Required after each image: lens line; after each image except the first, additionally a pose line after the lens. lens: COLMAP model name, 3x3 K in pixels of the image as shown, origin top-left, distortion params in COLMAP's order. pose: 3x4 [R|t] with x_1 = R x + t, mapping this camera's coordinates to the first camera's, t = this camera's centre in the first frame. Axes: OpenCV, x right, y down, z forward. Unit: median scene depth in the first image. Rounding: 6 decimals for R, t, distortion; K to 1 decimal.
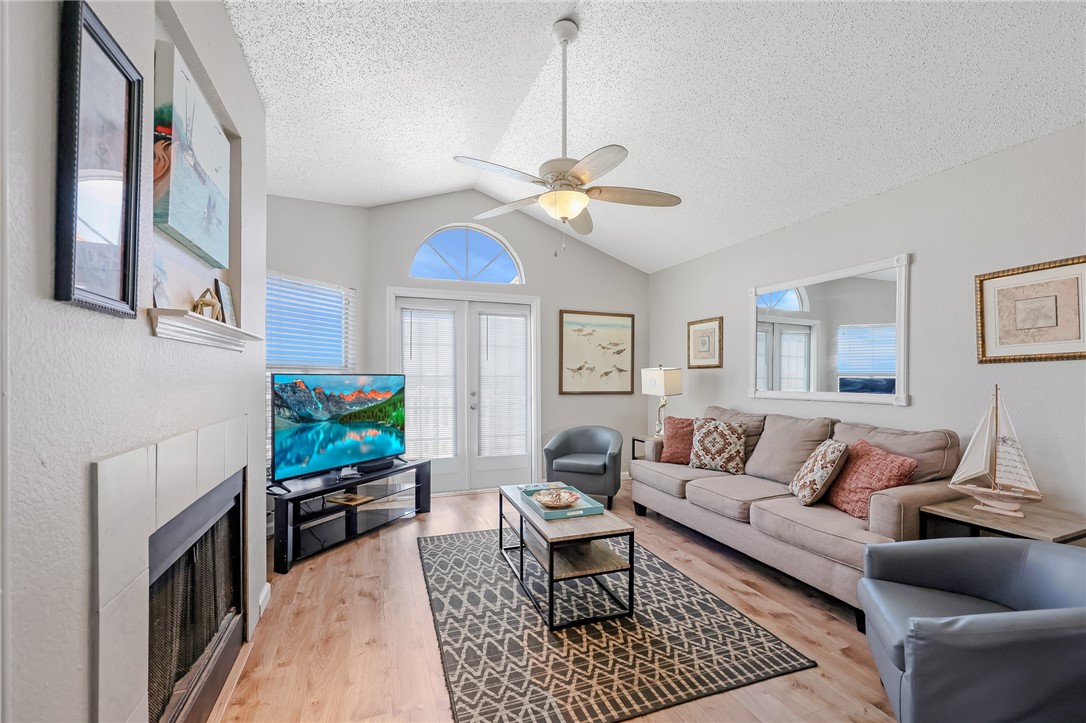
lens RADIAL K [[457.3, 0, 554.1], [0, 457.3, 376.7], [0, 0, 1]] dist [-0.001631, -0.000050]
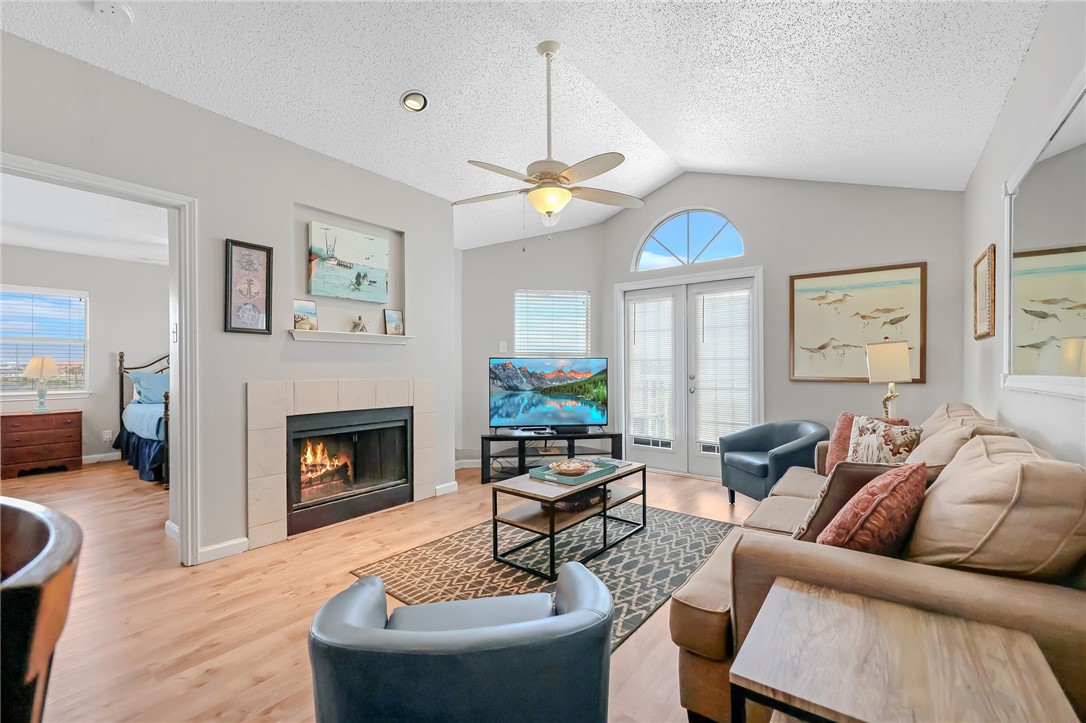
lens RADIAL K [[455.5, 0, 545.4], [0, 455.5, 365.5], [0, 0, 1]] dist [-0.000767, 0.000026]
pose [[0.510361, -0.003781, -0.859952, 0.977548], [0.001369, 0.999993, -0.003584, 0.030147], [0.859959, 0.000652, 0.510363, 0.422898]]
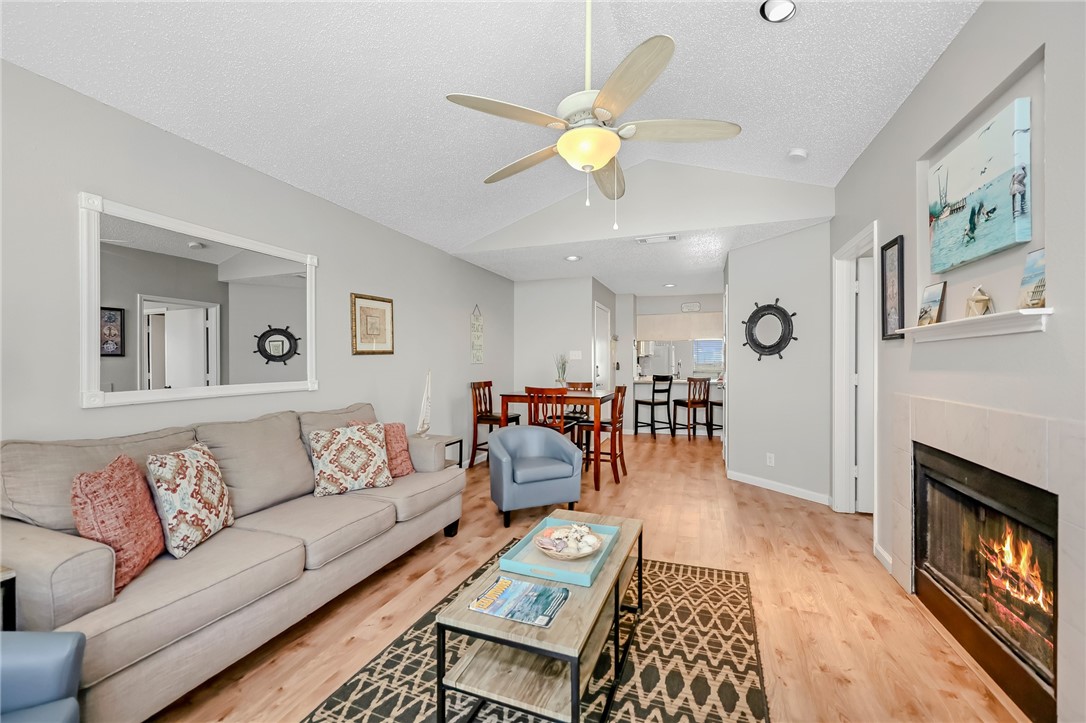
lens RADIAL K [[440.7, 0, 546.9], [0, 440.7, 365.3], [0, 0, 1]] dist [-0.001166, 0.000013]
pose [[-0.750102, -0.004229, 0.661308, -0.435140], [0.001237, 0.999969, 0.007798, -0.005527], [-0.661321, 0.006667, -0.750074, 1.630535]]
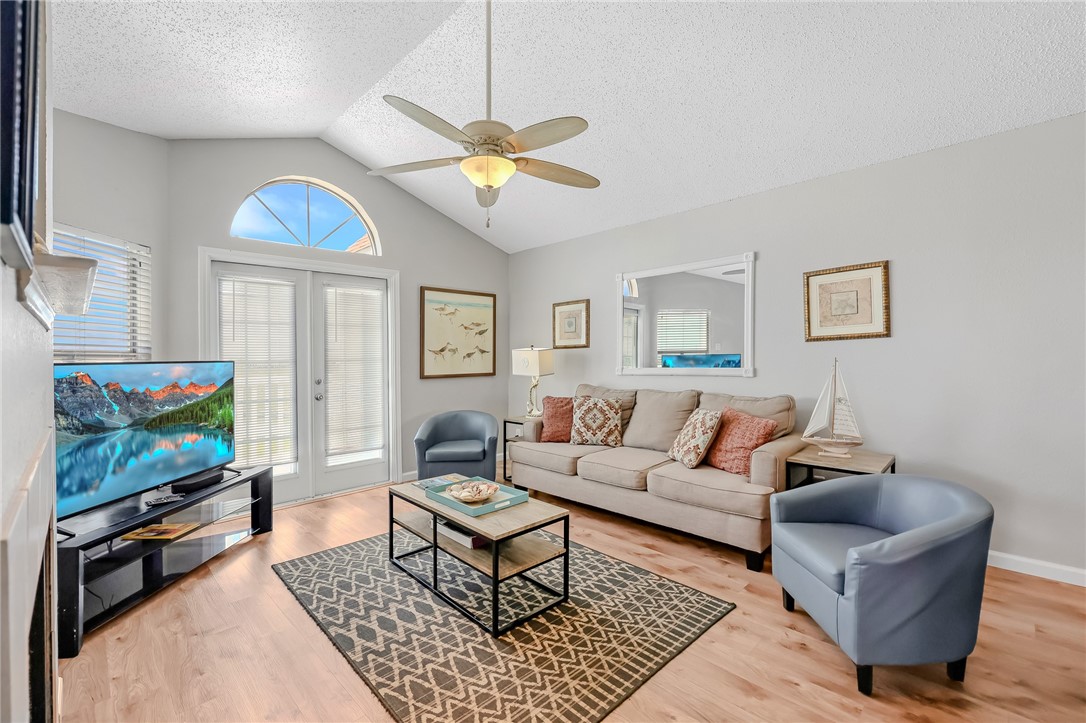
lens RADIAL K [[461.4, 0, 555.8], [0, 461.4, 357.8], [0, 0, 1]] dist [-0.001224, -0.000168]
pose [[0.916559, -0.020295, 0.399384, -0.219466], [0.020298, 0.999785, 0.004223, -0.003132], [-0.399384, 0.004236, 0.916774, 0.090968]]
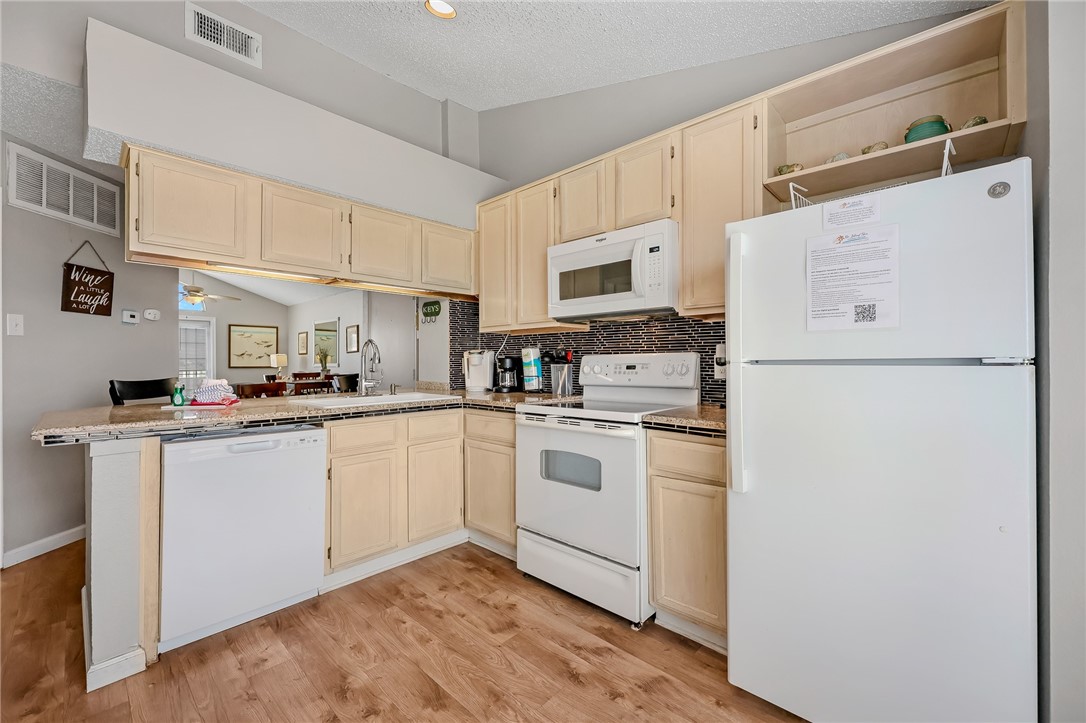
lens RADIAL K [[443.3, 0, 543.0], [0, 443.3, 361.5], [0, 0, 1]] dist [0.000012, 0.000115]
pose [[0.905053, -0.005473, 0.425264, 0.839910], [0.006429, 0.999979, -0.000813, 0.043508], [-0.425250, 0.003470, 0.905069, -2.536520]]
